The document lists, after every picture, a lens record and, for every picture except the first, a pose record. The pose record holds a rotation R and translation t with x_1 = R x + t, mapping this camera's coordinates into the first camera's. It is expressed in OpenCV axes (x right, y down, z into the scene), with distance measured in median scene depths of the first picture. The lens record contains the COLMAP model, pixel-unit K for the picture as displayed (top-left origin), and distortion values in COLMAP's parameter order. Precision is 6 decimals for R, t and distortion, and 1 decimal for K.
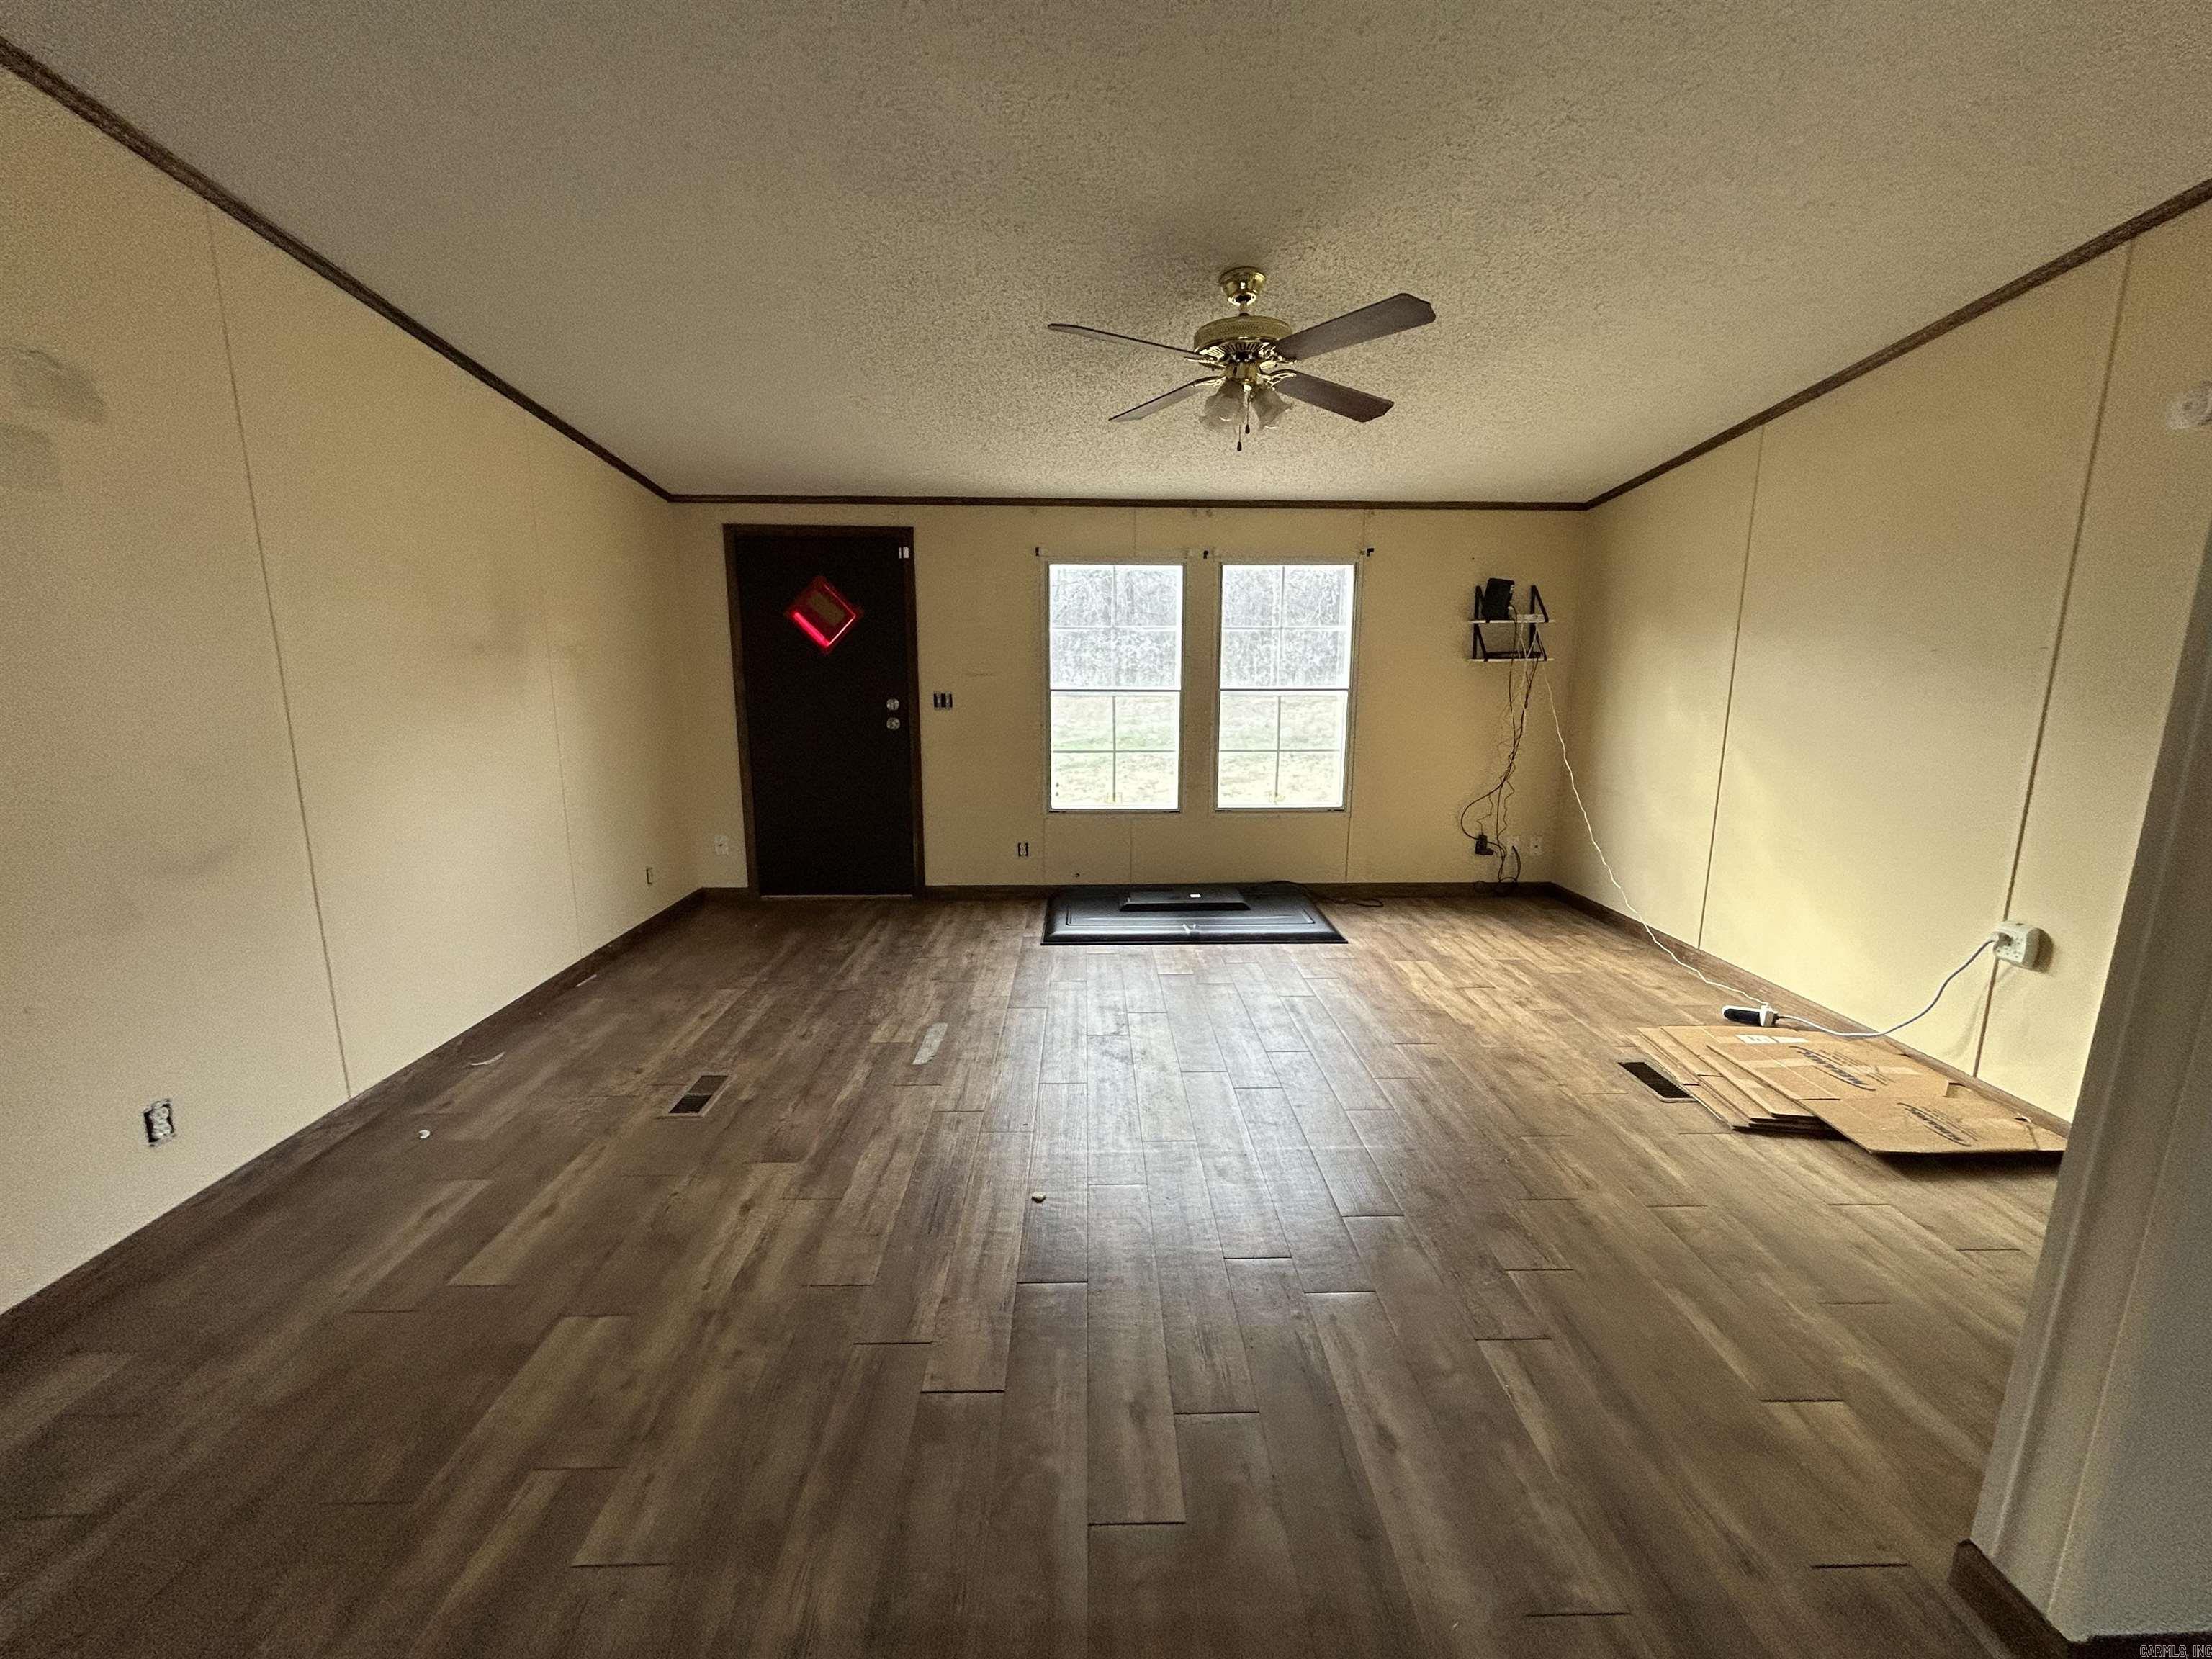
lens RADIAL K [[893.0, 0, 1103.7], [0, 893.0, 824.2], [0, 0, 1]] dist [0.001311, -0.000181]
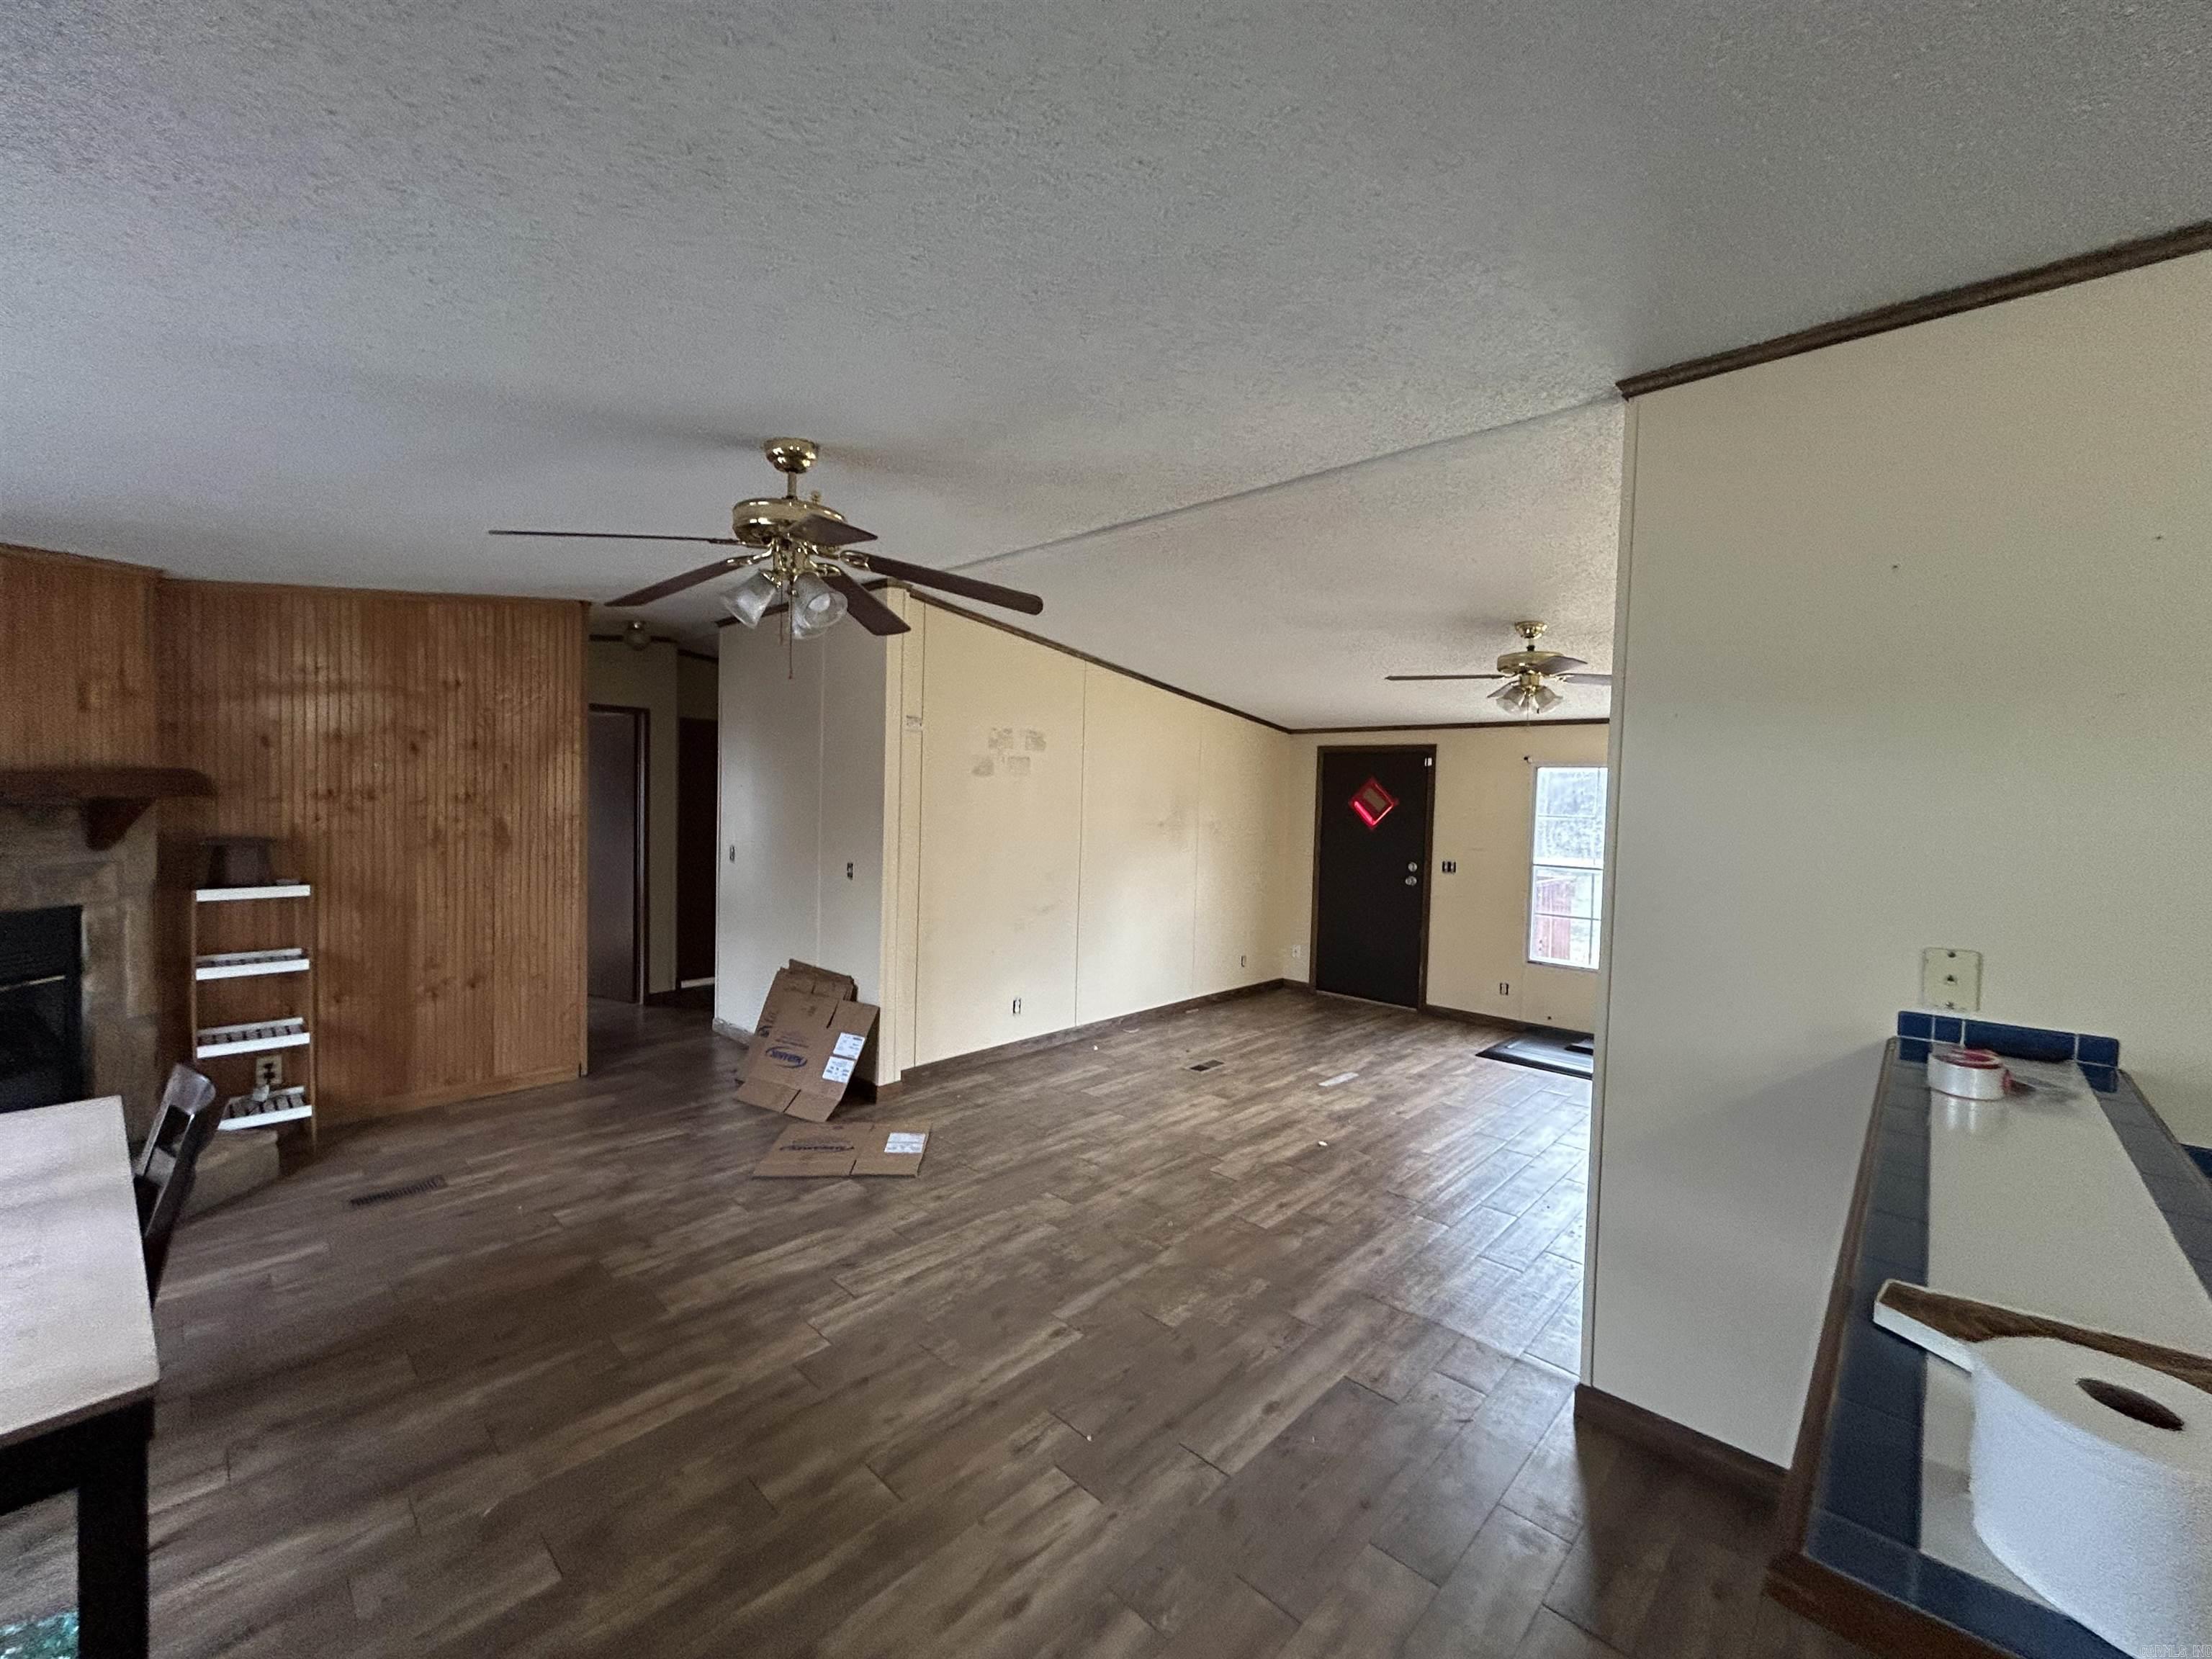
lens RADIAL K [[889.9, 0, 1112.0], [0, 889.9, 826.4], [0, 0, 1]] dist [0.008195, 0.000353]
pose [[0.714189, 0.039479, -0.698839, 0.585296], [-0.152033, 0.983322, -0.099823, 0.019697], [0.683242, 0.177539, 0.708279, -0.465453]]
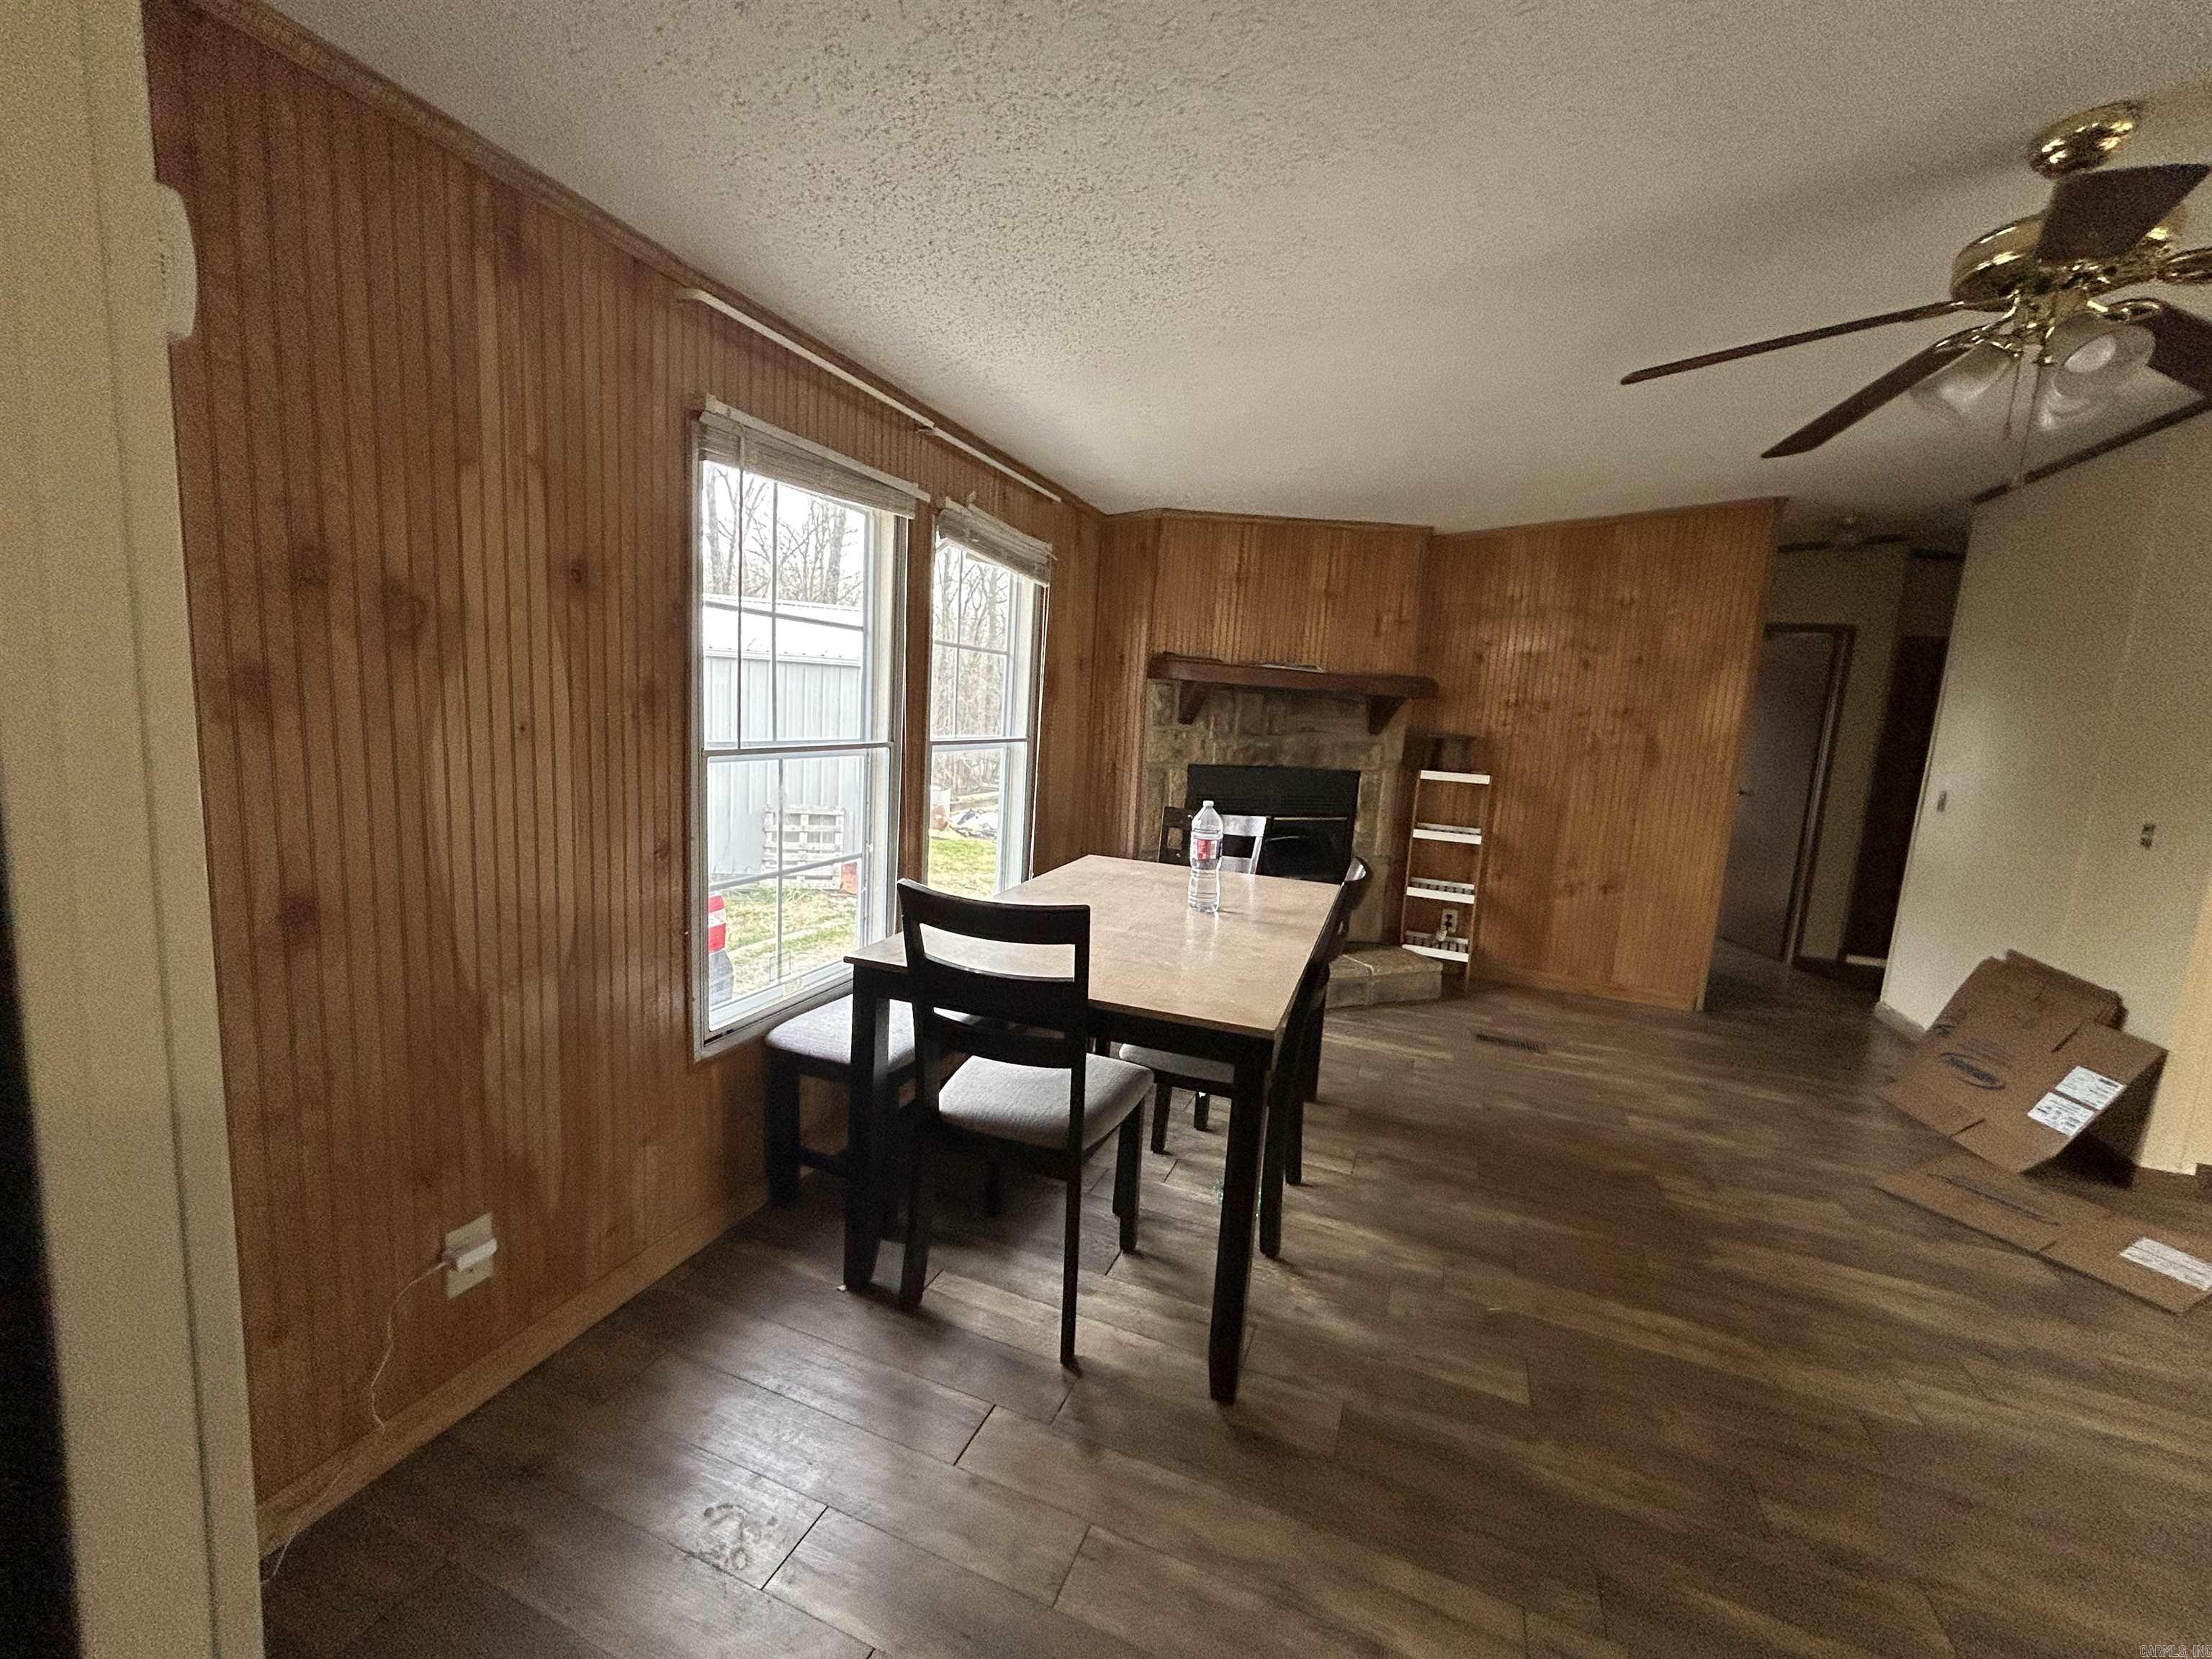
lens RADIAL K [[893.0, 0, 1103.7], [0, 893.0, 824.2], [0, 0, 1]] dist [0.001311, -0.000181]
pose [[-0.386021, 0.097413, -0.917332, 0.563289], [-0.230410, 0.952710, 0.198129, 0.067005], [0.893252, 0.287845, -0.345321, -0.381834]]
